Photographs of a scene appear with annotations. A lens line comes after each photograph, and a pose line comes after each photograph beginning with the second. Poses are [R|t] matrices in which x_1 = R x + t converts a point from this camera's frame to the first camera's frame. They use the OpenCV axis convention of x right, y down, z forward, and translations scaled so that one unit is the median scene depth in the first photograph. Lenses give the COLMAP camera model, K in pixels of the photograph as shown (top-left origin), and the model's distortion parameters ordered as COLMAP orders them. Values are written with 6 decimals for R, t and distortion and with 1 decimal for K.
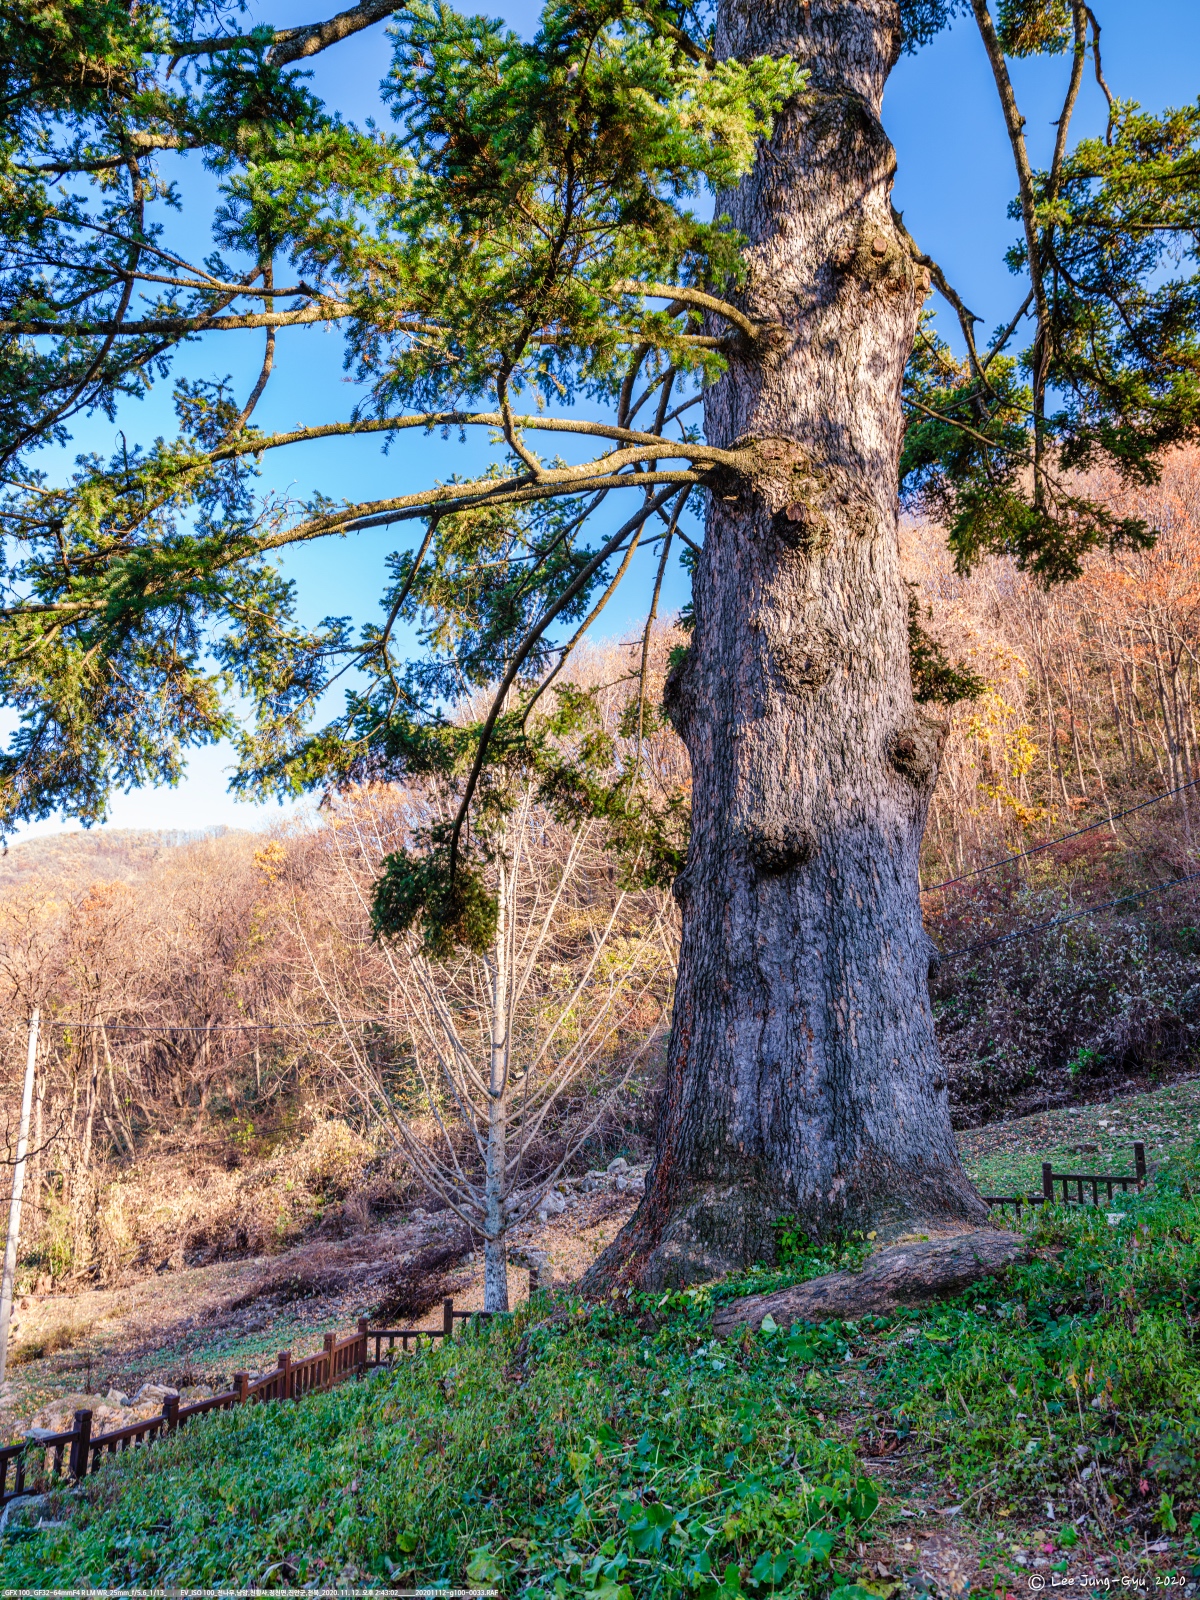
lens RADIAL K [[1228.2, 0, 594.6], [0, 1228.2, 810.7], [0, 0, 1]] dist [-0.002445, -0.003907]
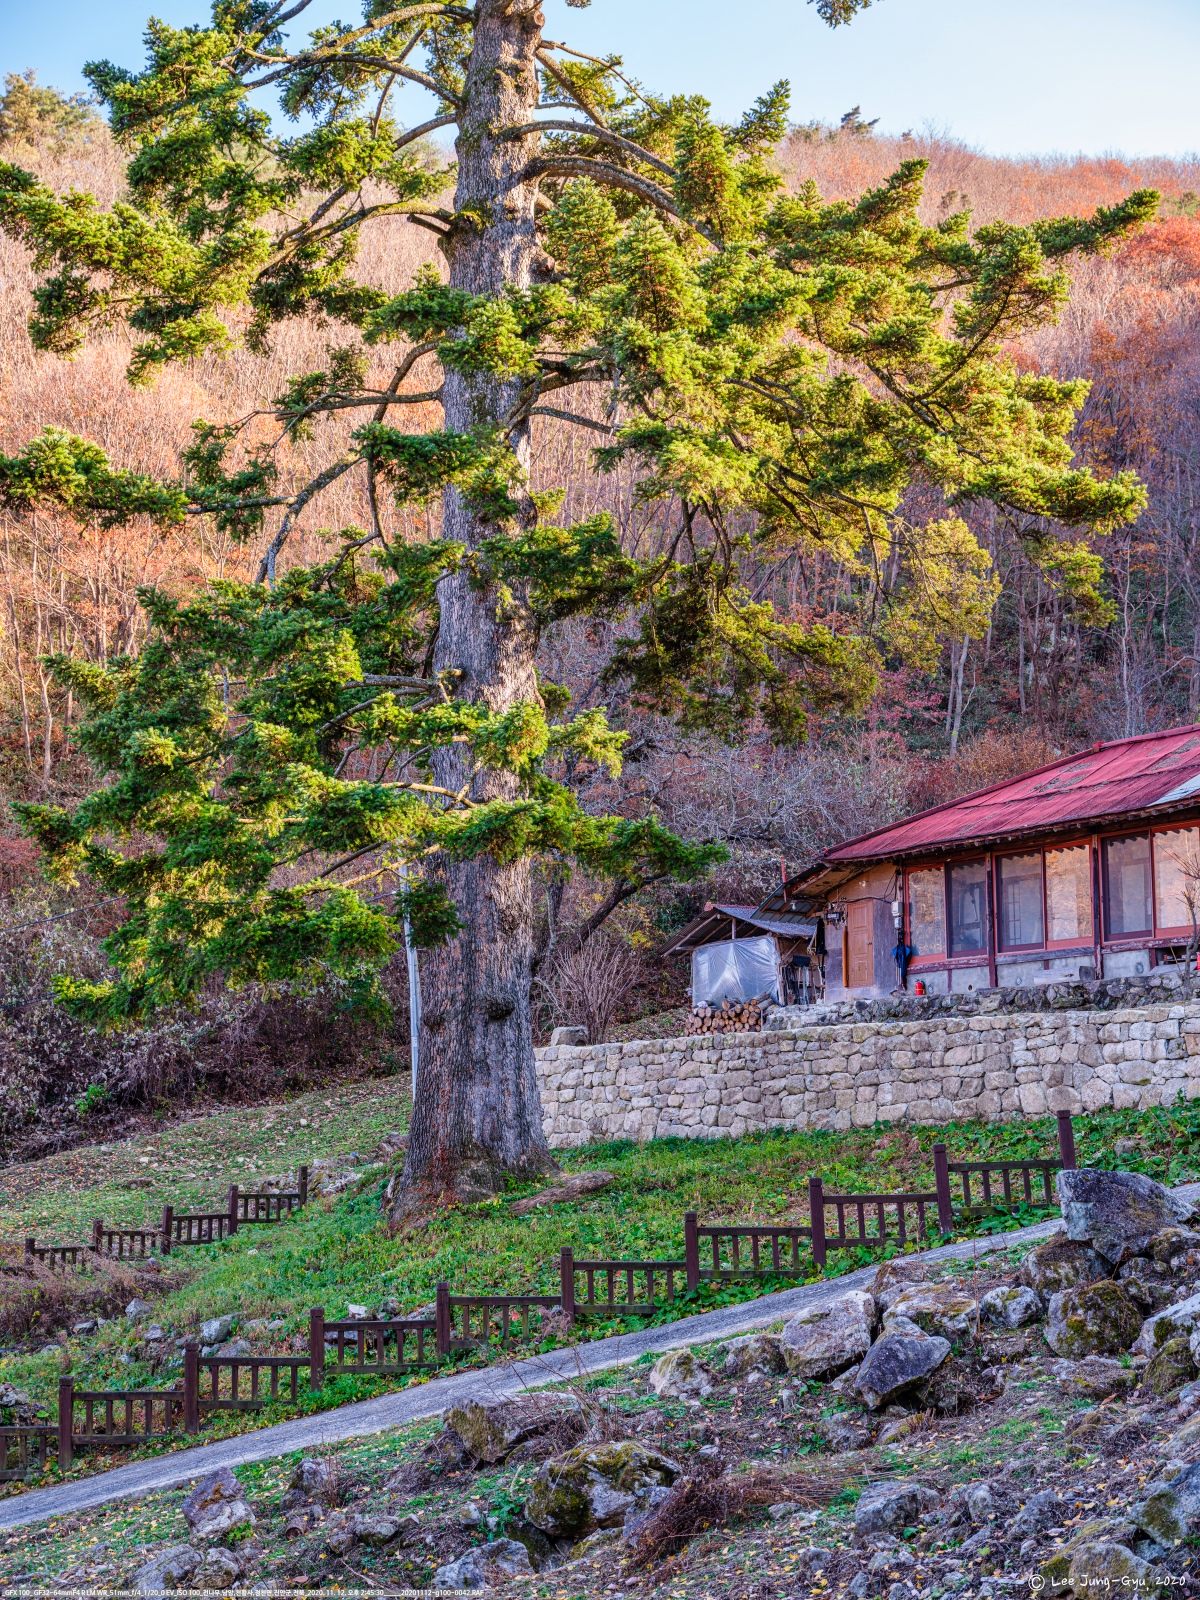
lens RADIAL K [[2331.5, 0, 588.4], [0, 2331.5, 802.6], [0, 0, 1]] dist [0.052024, -0.342063]
pose [[0.658507, 0.094407, 0.746630, -1.121818], [-0.153580, 0.988080, 0.010516, -0.155038], [-0.736738, -0.121592, 0.665156, -0.709504]]
